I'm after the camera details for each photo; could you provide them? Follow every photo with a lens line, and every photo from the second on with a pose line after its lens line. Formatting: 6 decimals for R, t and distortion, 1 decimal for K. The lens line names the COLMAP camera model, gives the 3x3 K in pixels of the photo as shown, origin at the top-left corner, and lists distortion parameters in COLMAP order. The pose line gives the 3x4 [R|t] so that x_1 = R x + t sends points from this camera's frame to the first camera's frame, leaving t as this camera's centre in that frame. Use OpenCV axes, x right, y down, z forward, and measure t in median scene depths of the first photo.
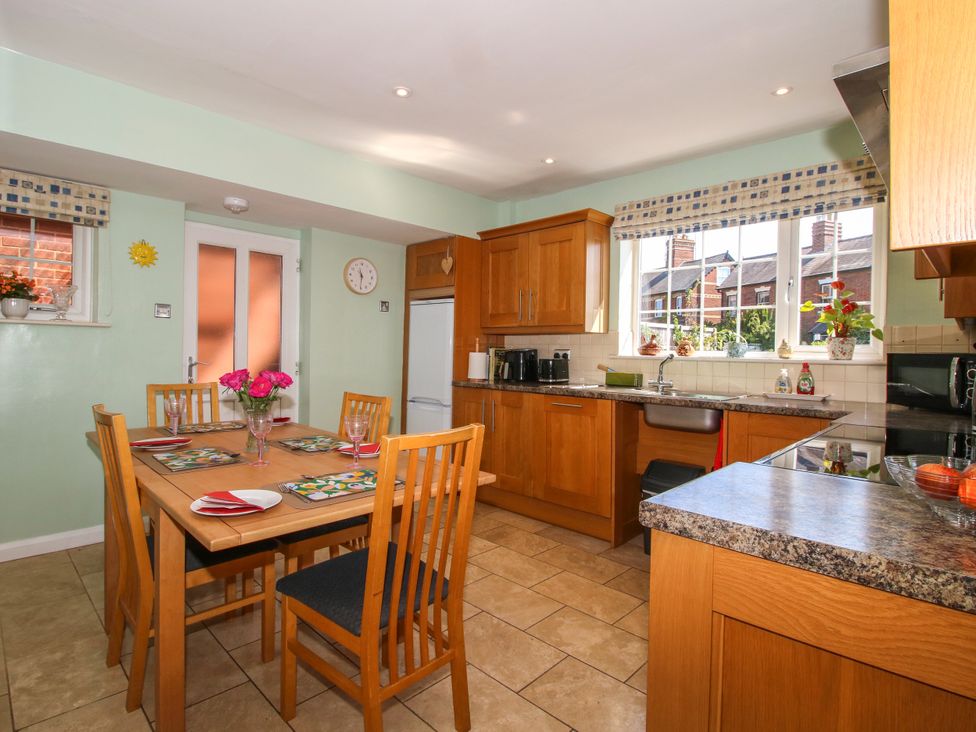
lens RADIAL K [[509.7, 0, 494.6], [0, 509.7, 362.1], [0, 0, 1]] dist [0.006662, -0.015700]
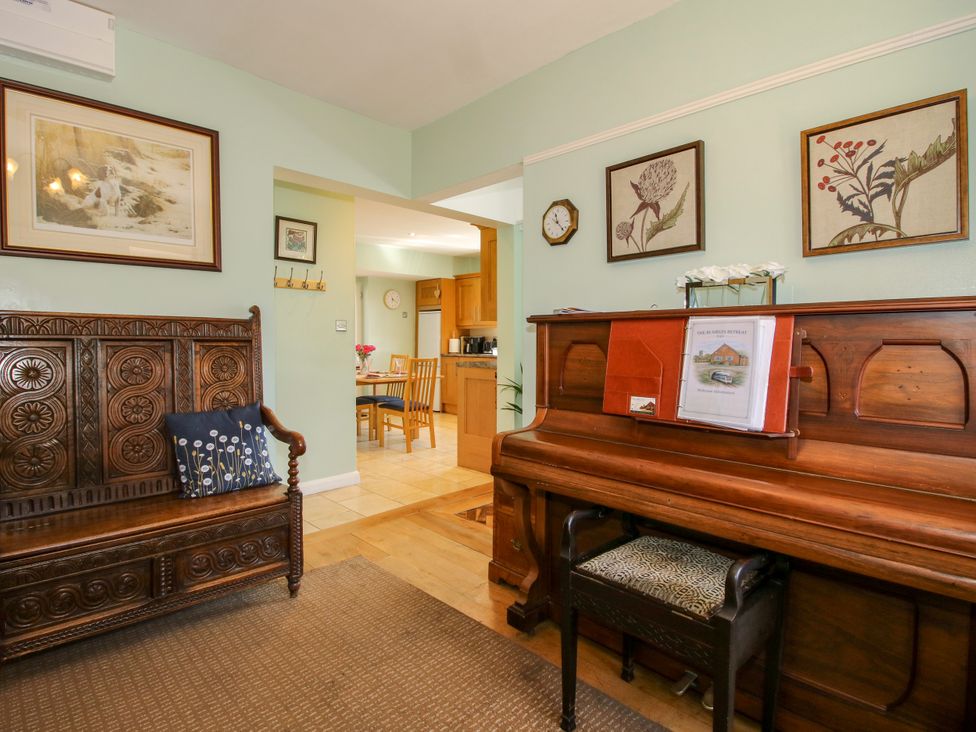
lens RADIAL K [[509.7, 0, 489.0], [0, 509.7, 357.3], [0, 0, 1]] dist [0.006662, -0.015700]
pose [[0.999206, -0.013392, -0.037532, 0.180258], [0.013783, 0.999853, 0.010194, 0.035402], [0.037390, -0.010703, 0.999243, -0.963487]]
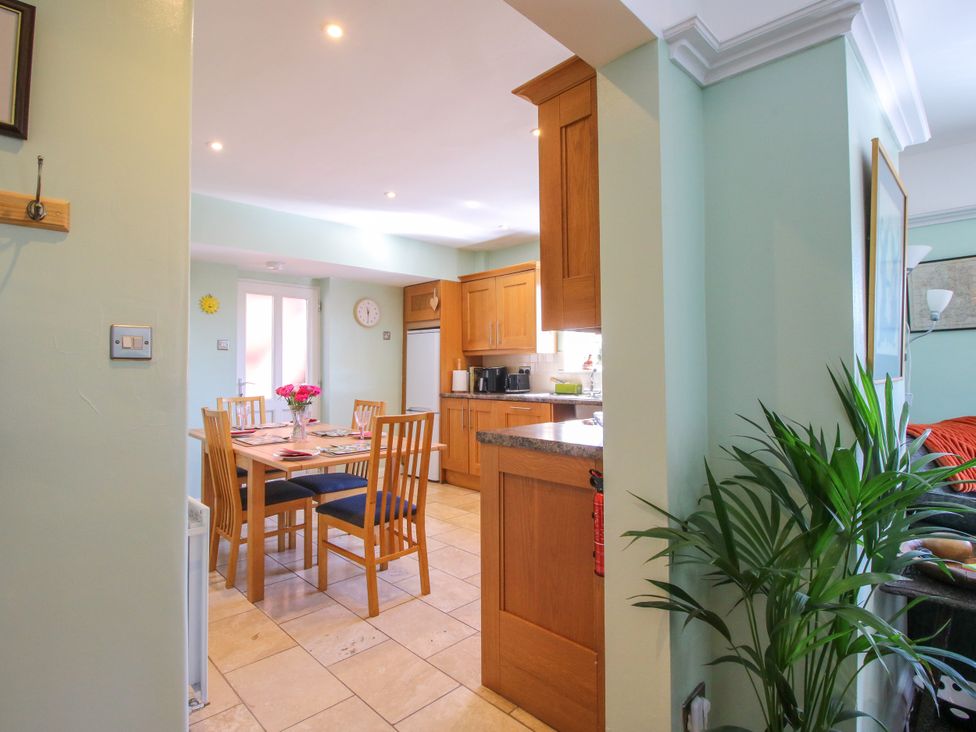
lens RADIAL K [[509.7, 0, 494.7], [0, 509.7, 361.2], [0, 0, 1]] dist [0.006662, -0.015700]
pose [[0.999480, -0.022217, -0.023349, 0.091175], [0.021356, 0.999105, -0.036508, 0.007040], [0.024139, 0.035990, 0.999061, -0.290834]]
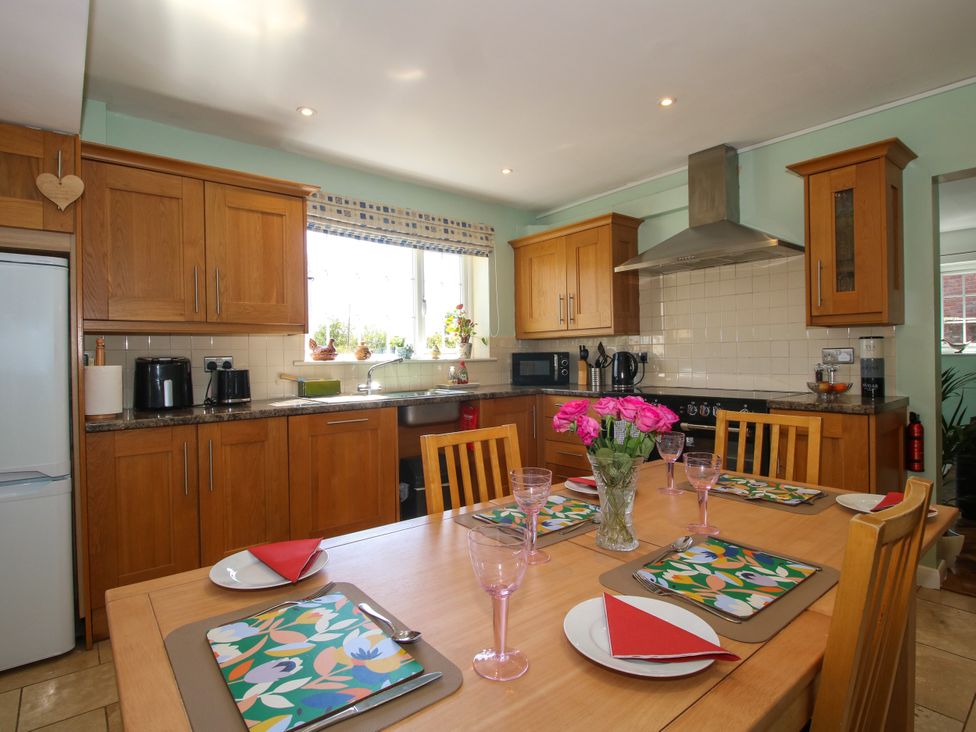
lens RADIAL K [[509.7, 0, 485.3], [0, 509.7, 362.2], [0, 0, 1]] dist [0.006662, -0.015700]
pose [[0.120385, -0.035090, 0.992107, -0.569529], [0.032776, 0.998971, 0.031355, -0.027791], [-0.992186, 0.028743, 0.121411, 0.572706]]
